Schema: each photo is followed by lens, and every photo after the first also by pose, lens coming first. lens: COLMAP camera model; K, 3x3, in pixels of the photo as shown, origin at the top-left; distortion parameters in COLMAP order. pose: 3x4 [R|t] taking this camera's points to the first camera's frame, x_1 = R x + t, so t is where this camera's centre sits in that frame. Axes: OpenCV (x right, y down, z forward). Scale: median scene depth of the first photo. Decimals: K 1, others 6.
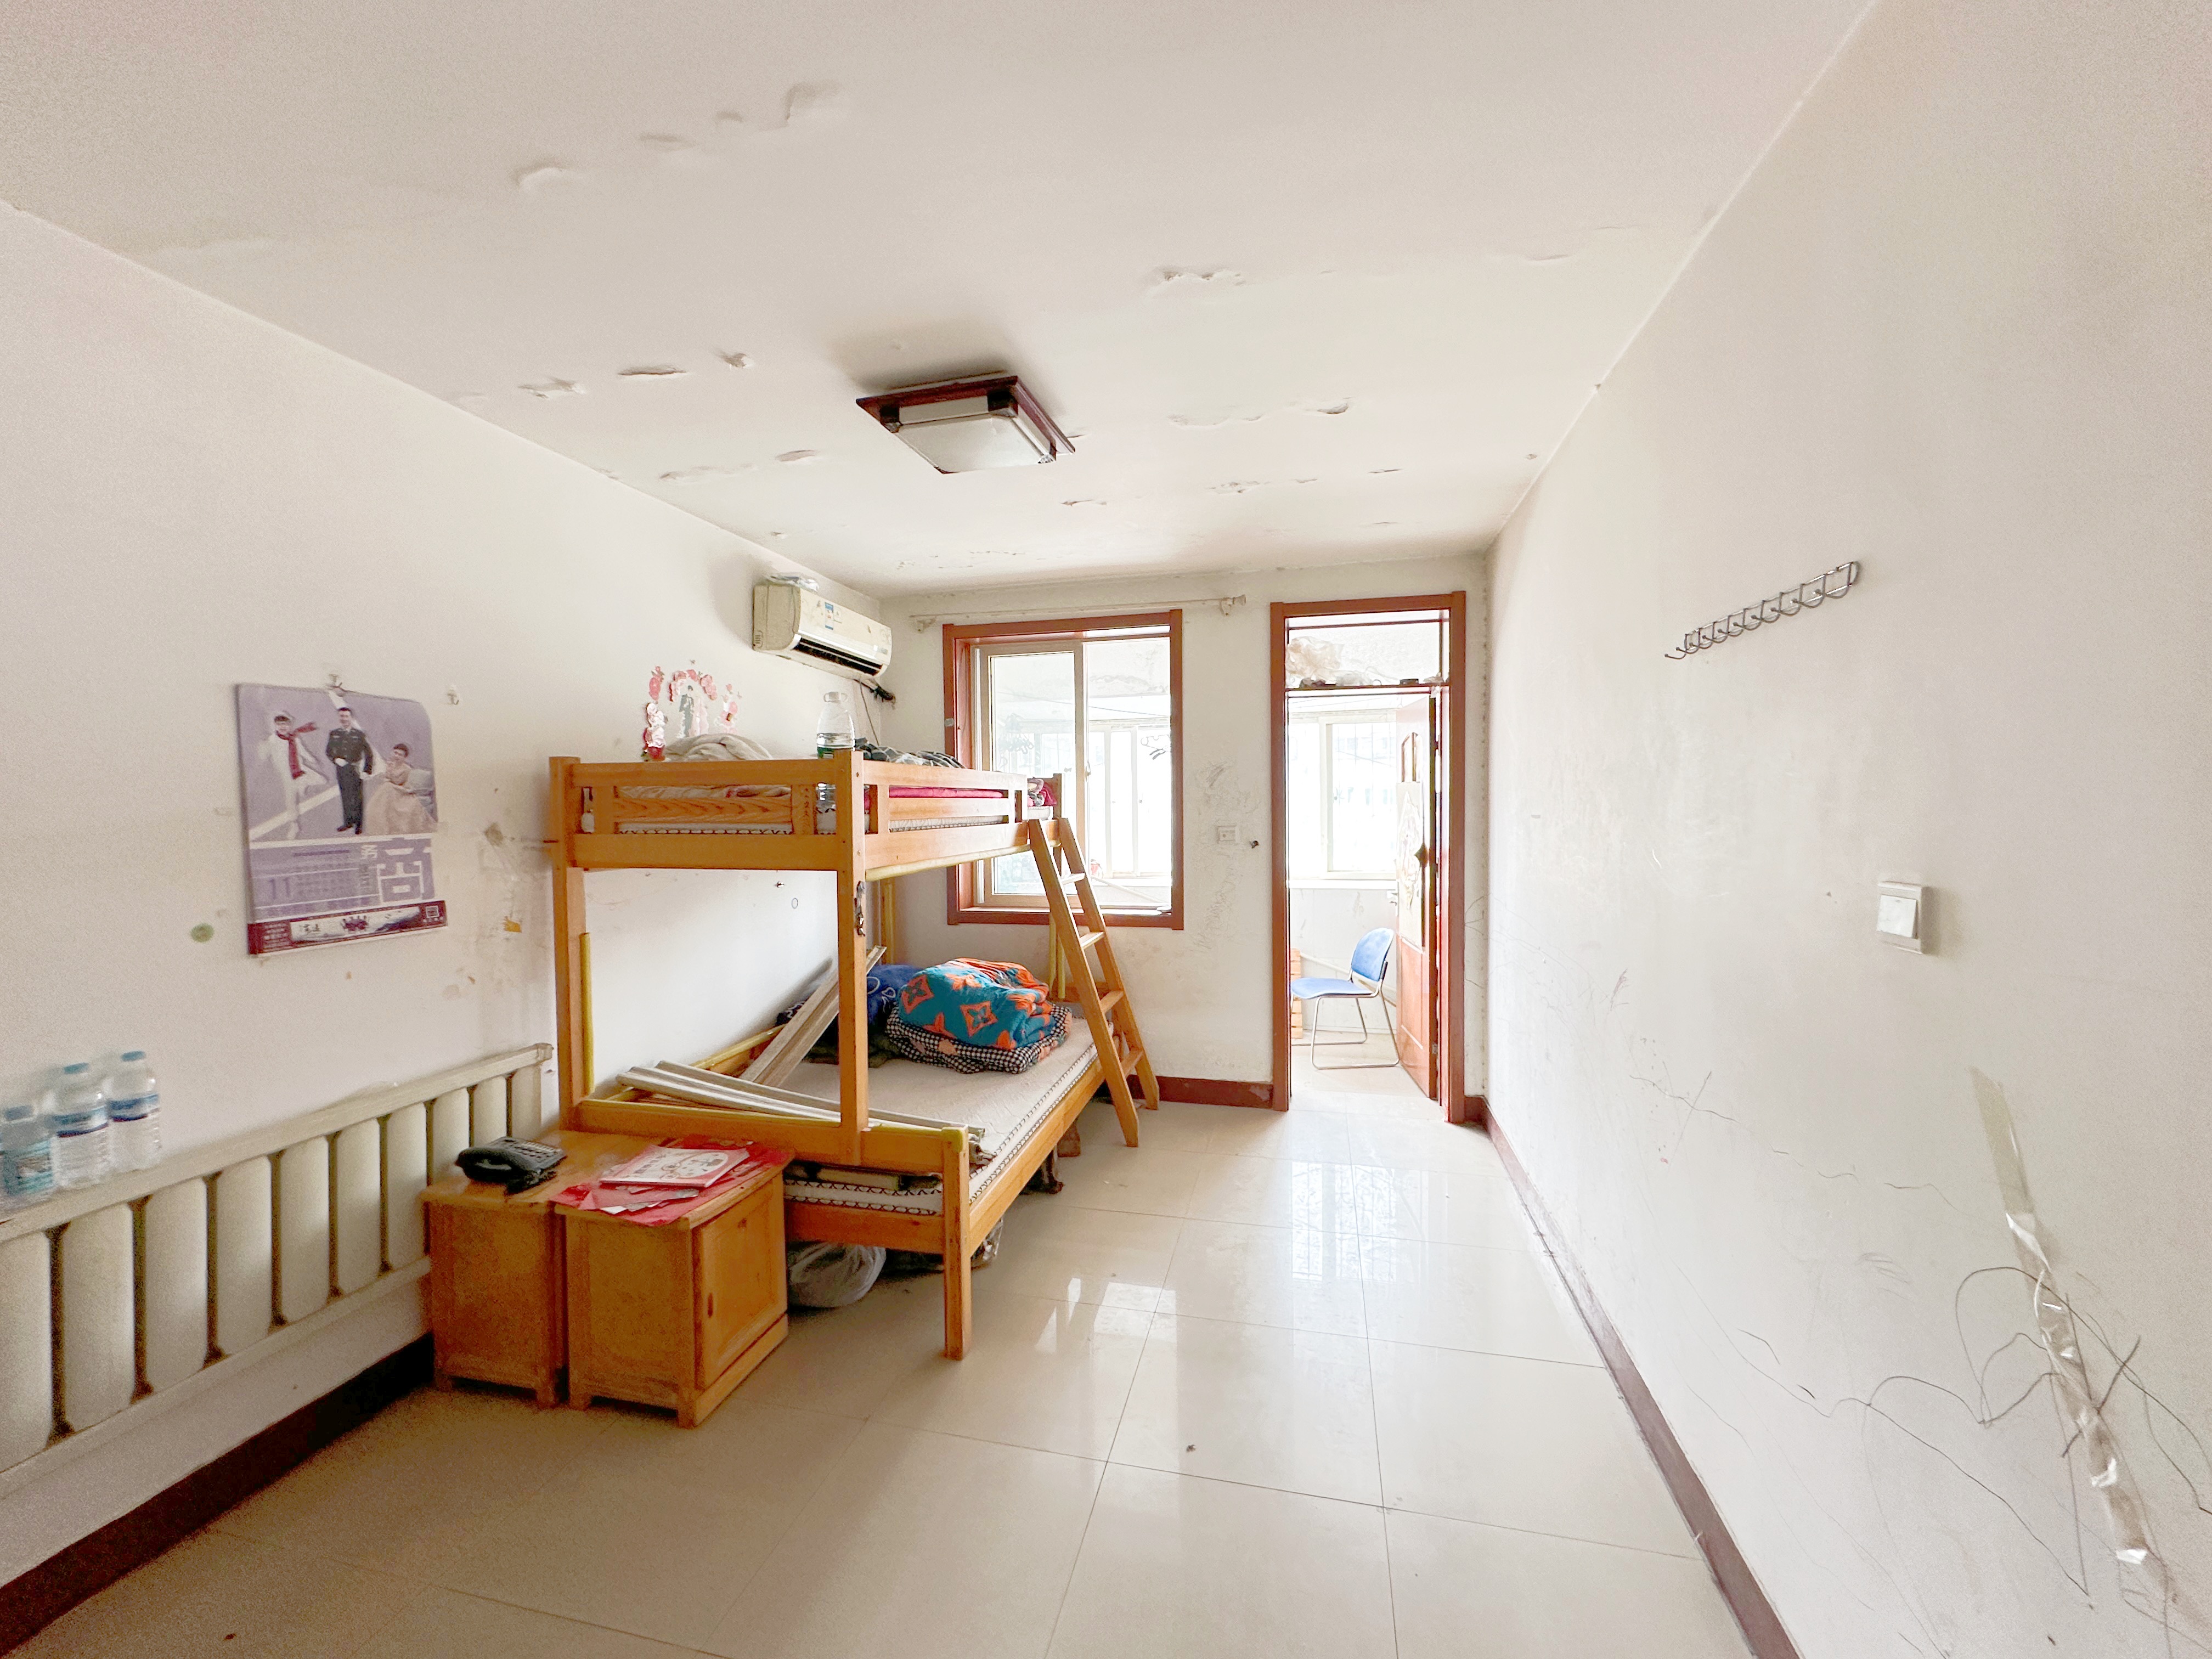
lens RADIAL K [[876.1, 0, 1104.6], [0, 876.1, 819.5], [0, 0, 1]] dist [0.001321, -0.000636]
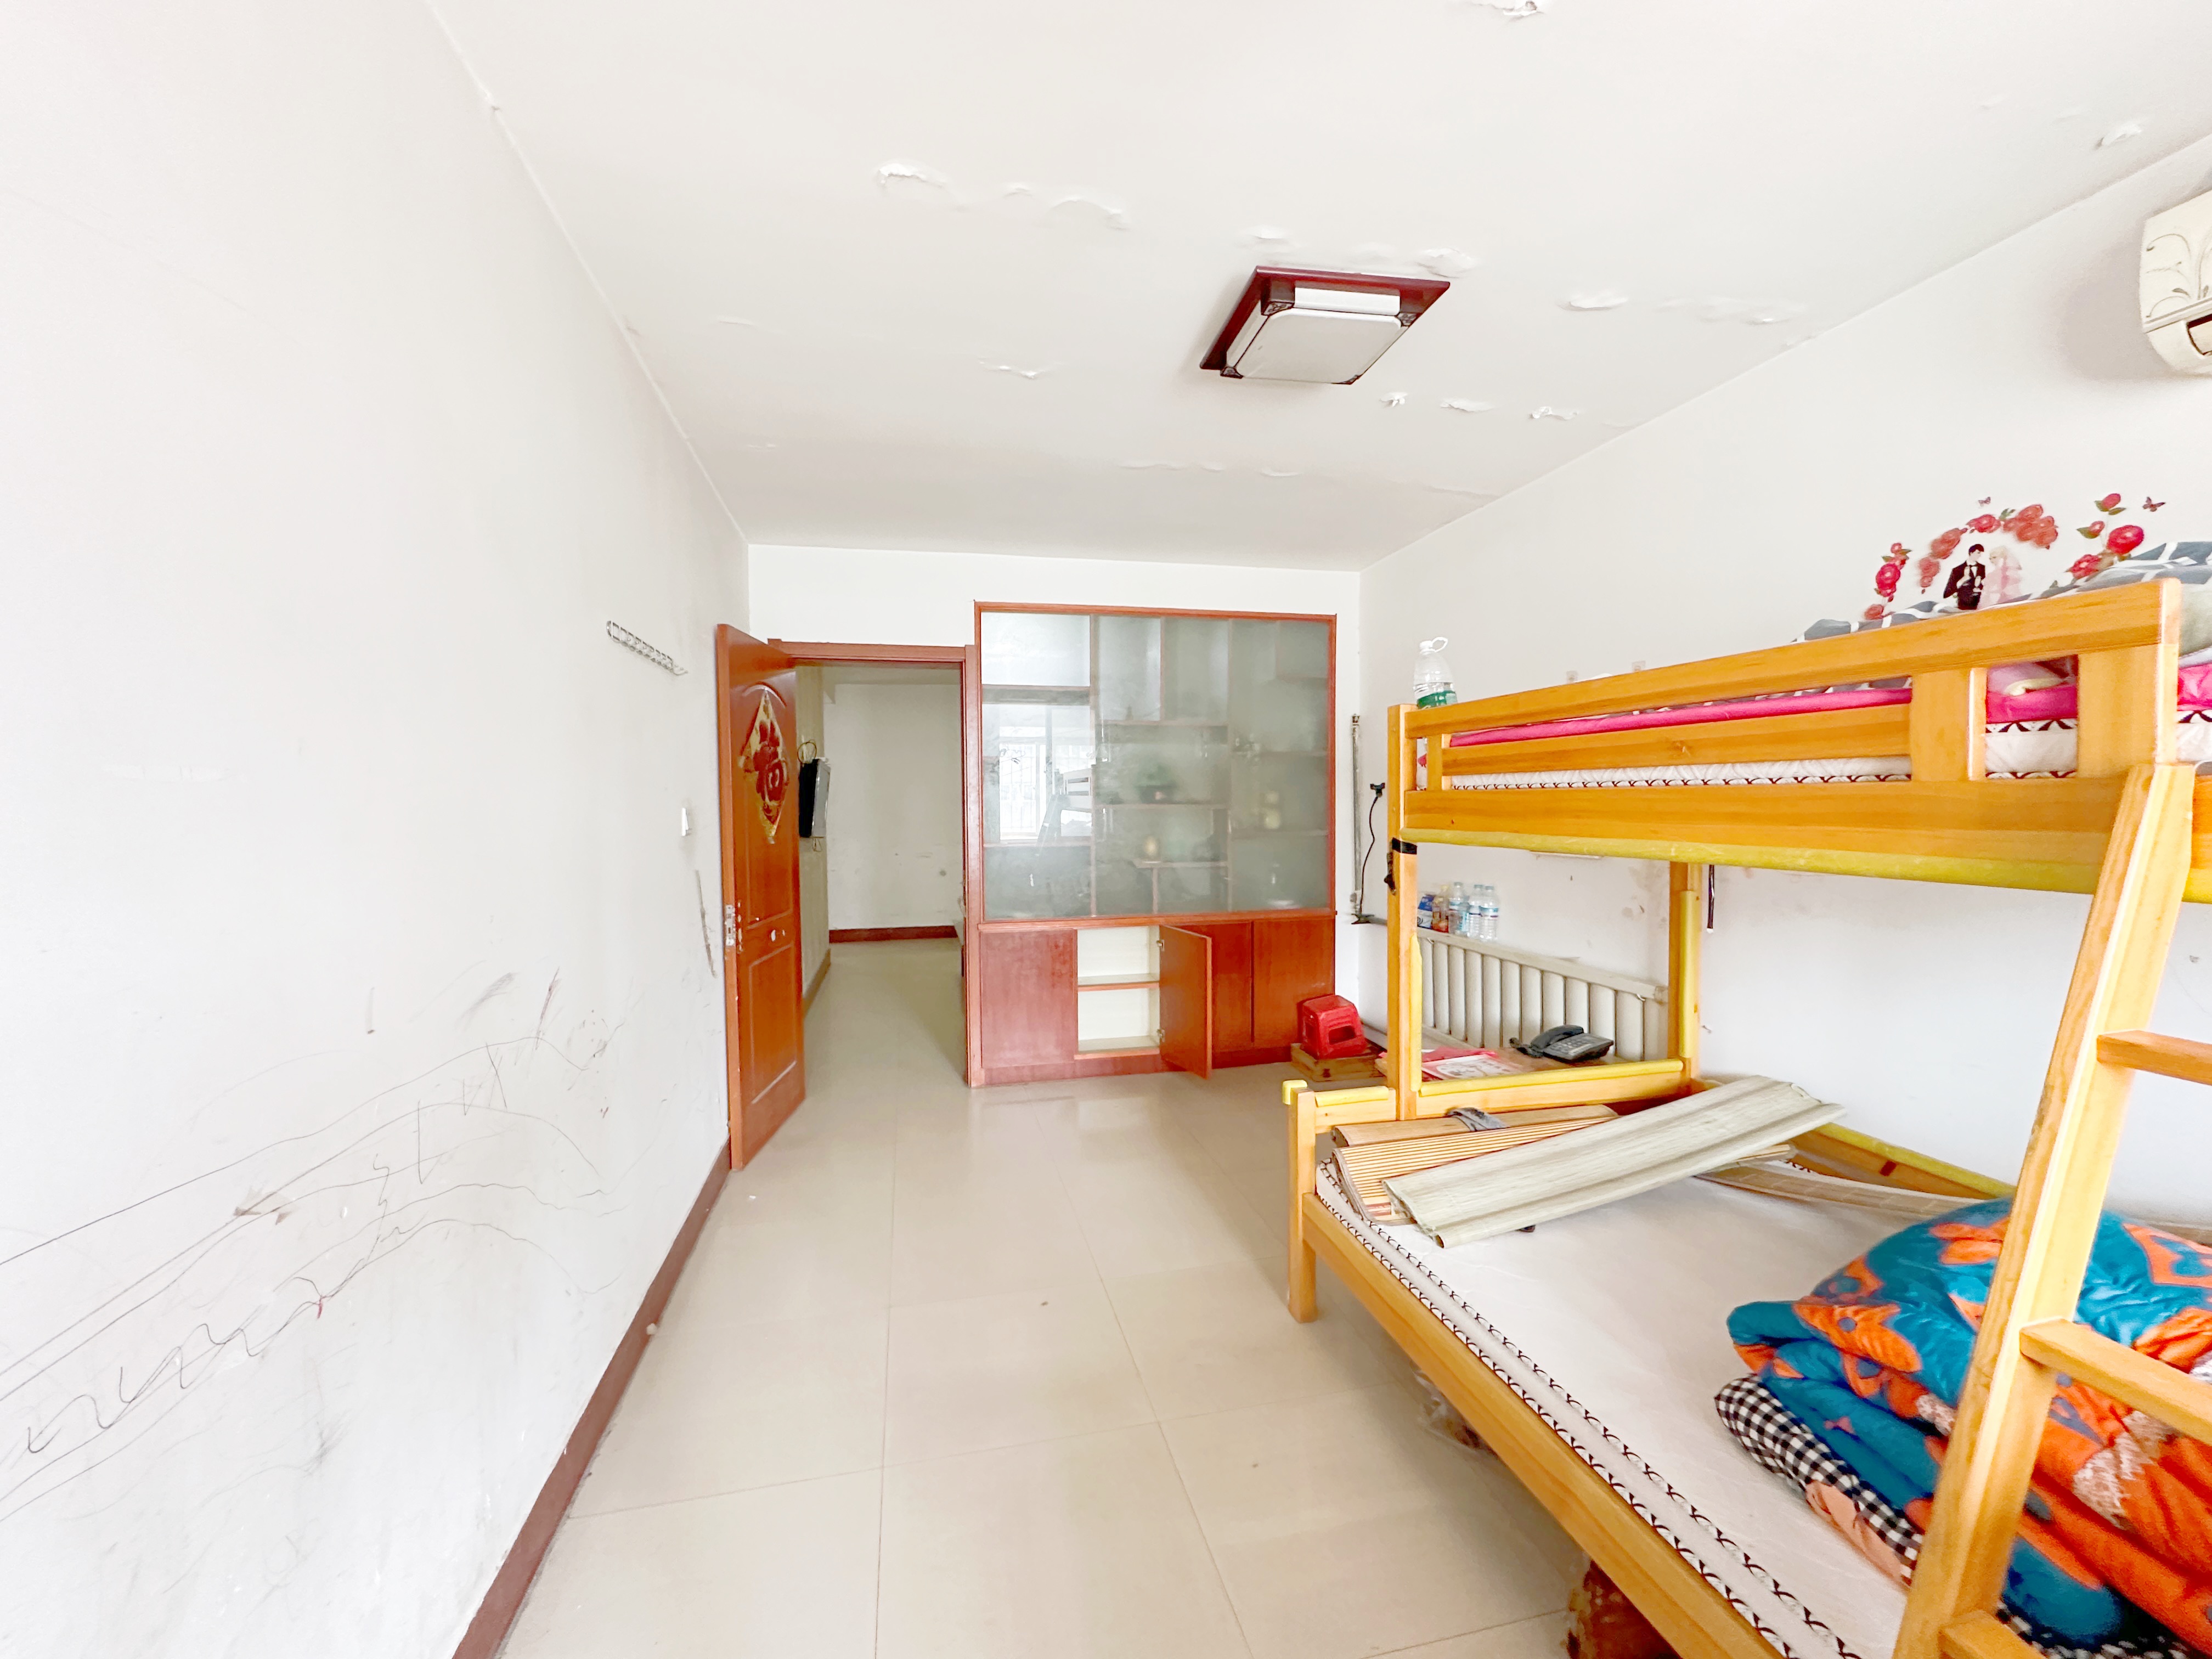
lens RADIAL K [[876.1, 0, 1101.0], [0, 876.1, 820.9], [0, 0, 1]] dist [0.001321, -0.000636]
pose [[-0.899352, 0.036956, -0.435660, 0.341011], [0.014411, 0.998386, 0.054941, -0.007419], [0.436987, 0.043133, -0.898433, 1.339579]]
